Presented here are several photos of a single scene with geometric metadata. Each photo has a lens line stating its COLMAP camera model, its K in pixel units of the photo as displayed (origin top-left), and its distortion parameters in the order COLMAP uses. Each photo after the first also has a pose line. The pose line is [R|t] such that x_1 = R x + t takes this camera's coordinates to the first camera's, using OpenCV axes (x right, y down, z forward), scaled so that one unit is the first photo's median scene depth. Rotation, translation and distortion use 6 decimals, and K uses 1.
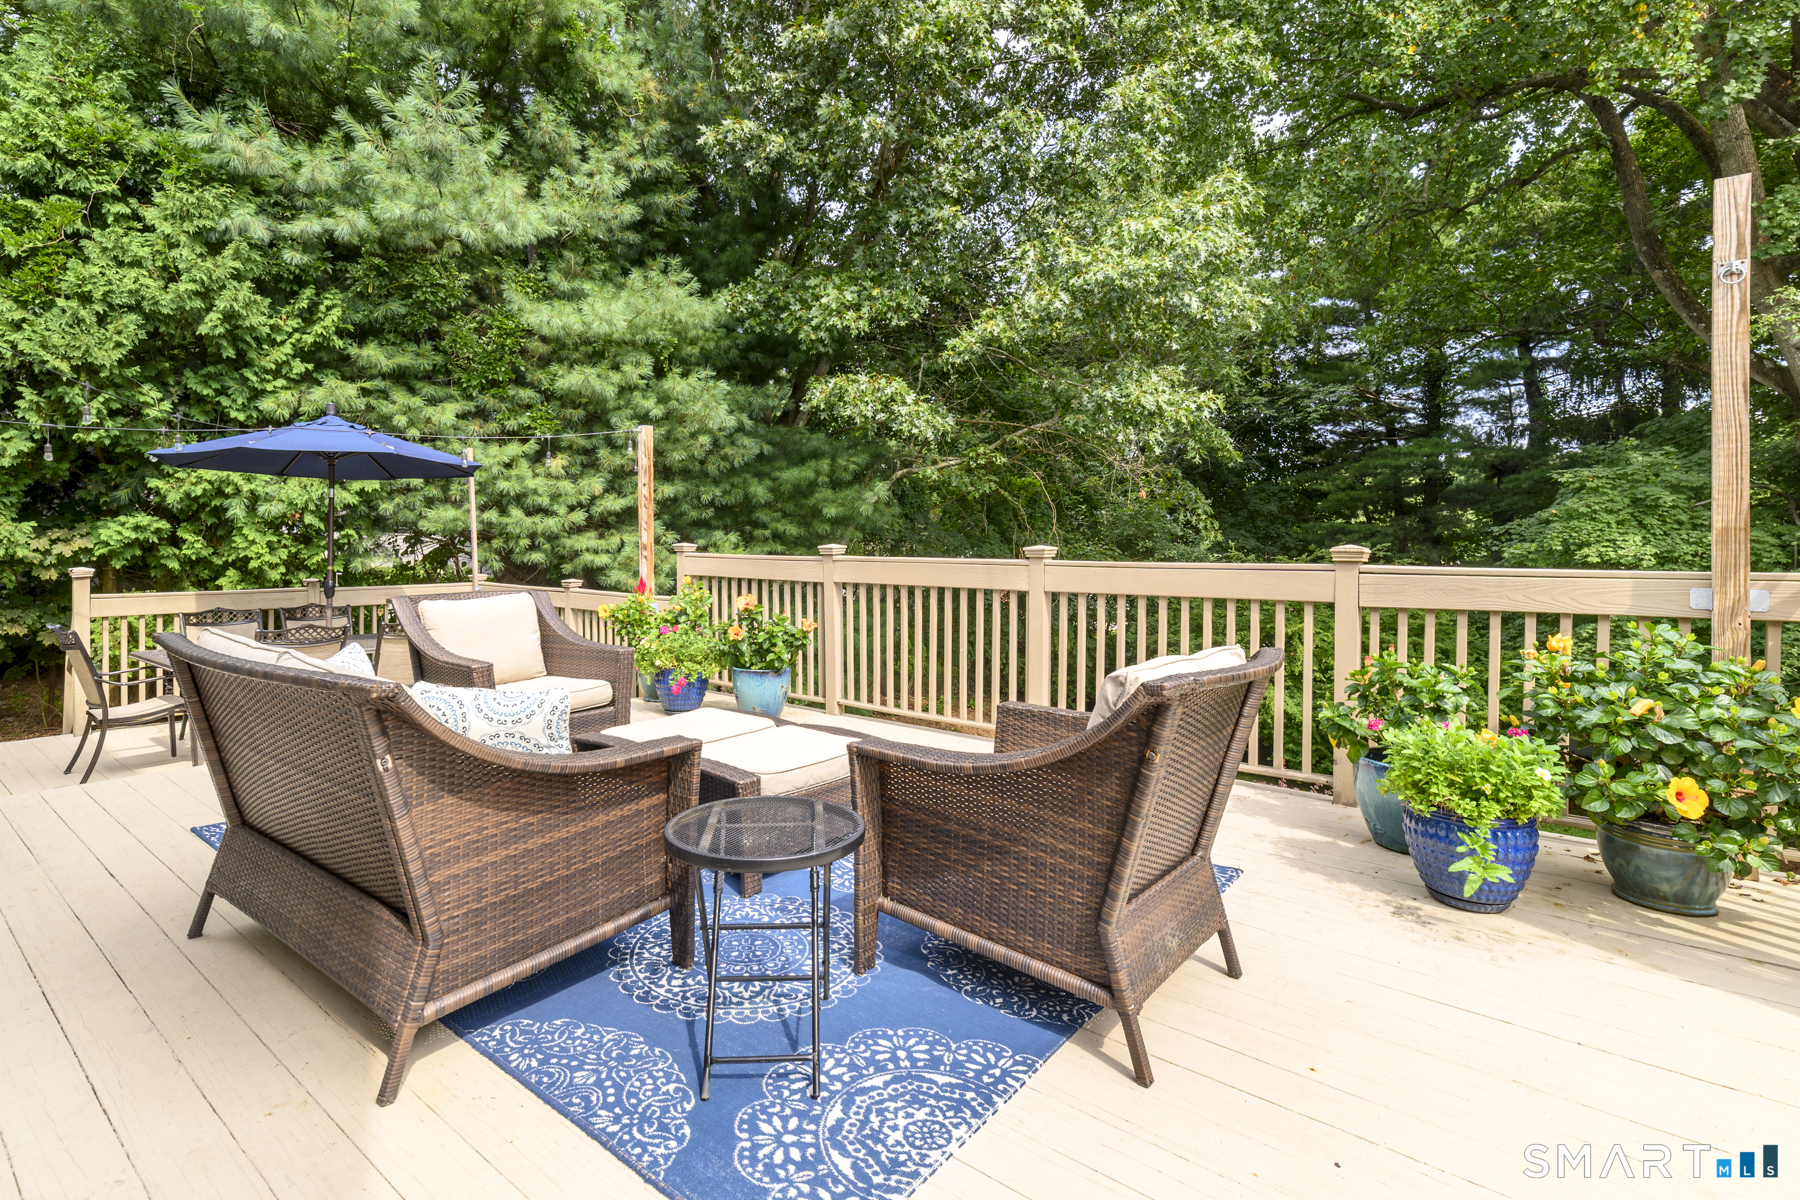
lens RADIAL K [[793.3, 0, 900.0], [0, 793.3, 600.0], [0, 0, 1]] dist [-0.000680, -0.000167]
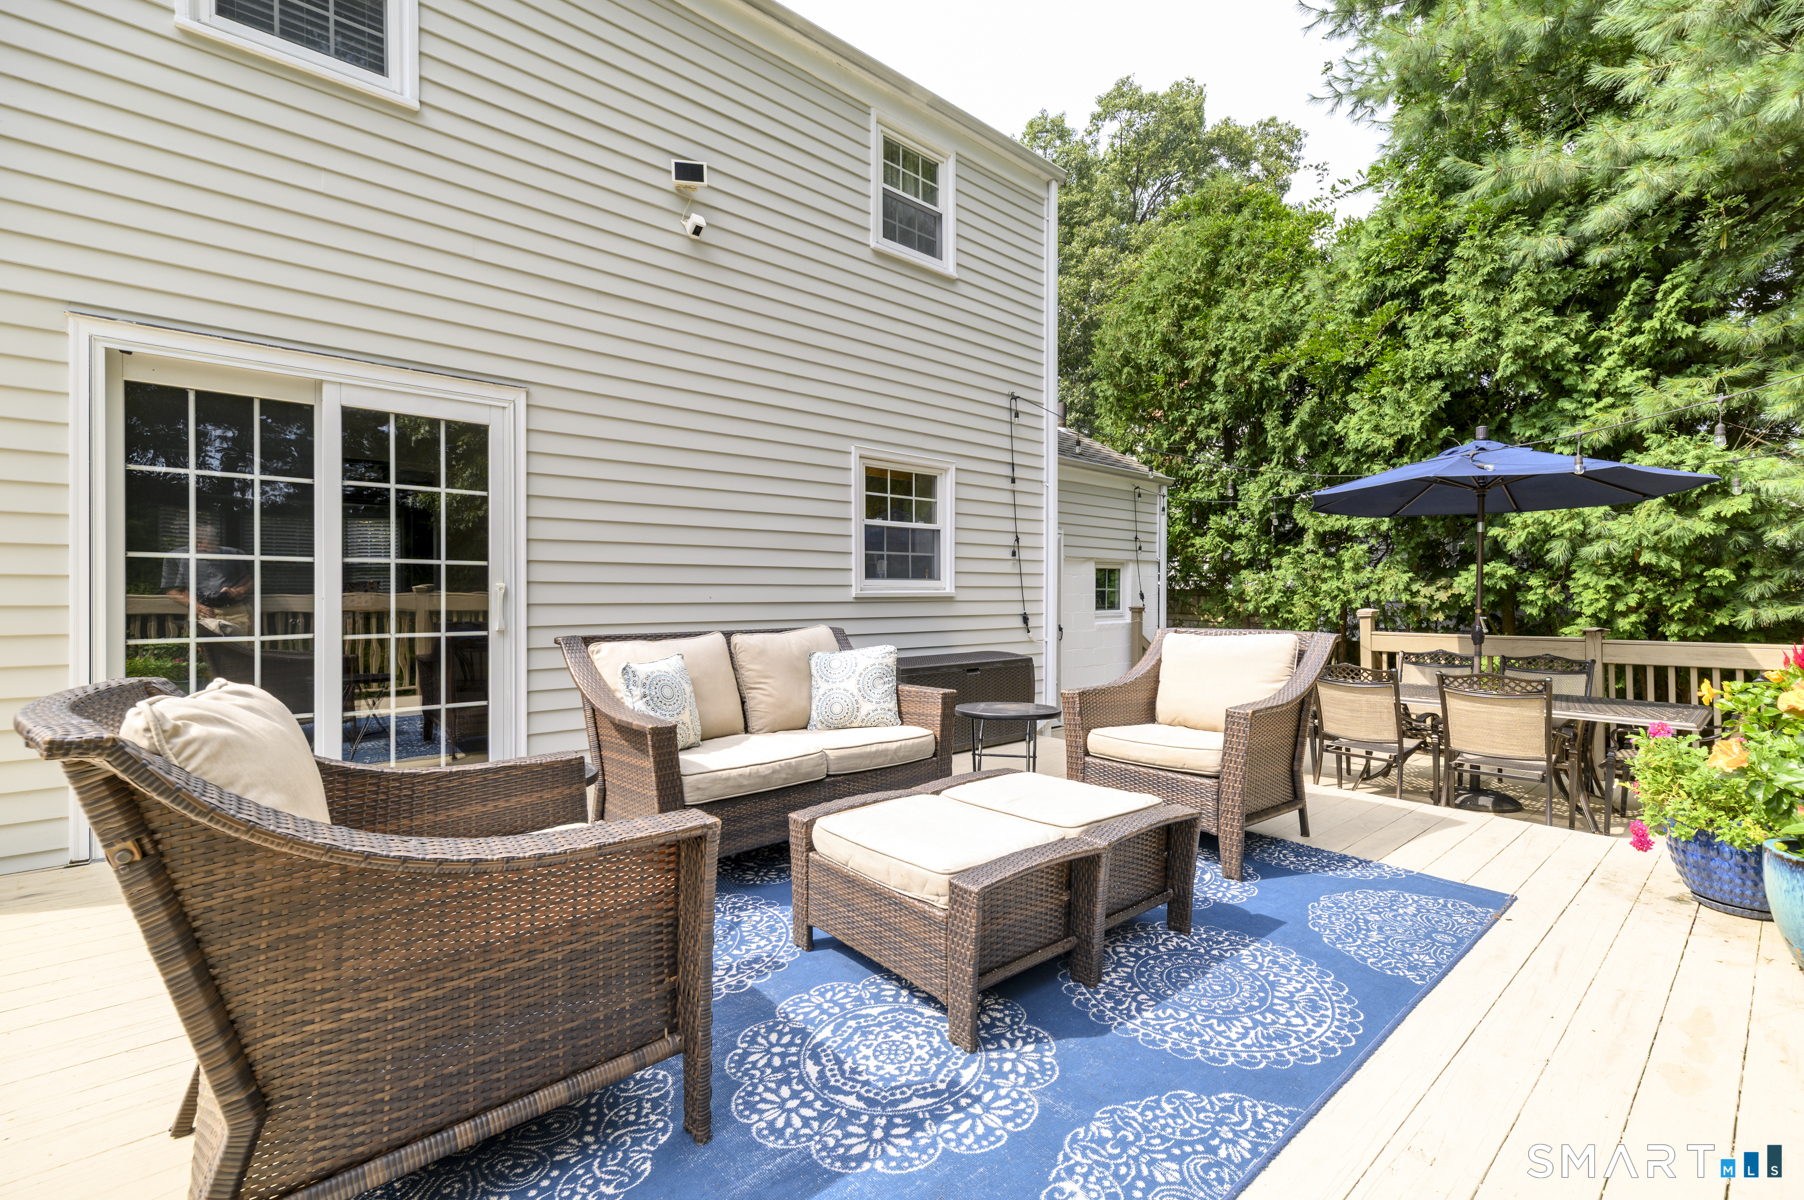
lens RADIAL K [[795.1, 0, 902.0], [0, 795.1, 600.0], [0, 0, 1]] dist [-0.000680, -0.000167]
pose [[-0.219374, -0.003768, -0.975634, 0.246366], [-0.074755, 0.997118, 0.012958, -0.012837], [0.972773, 0.075776, -0.219024, 0.478338]]
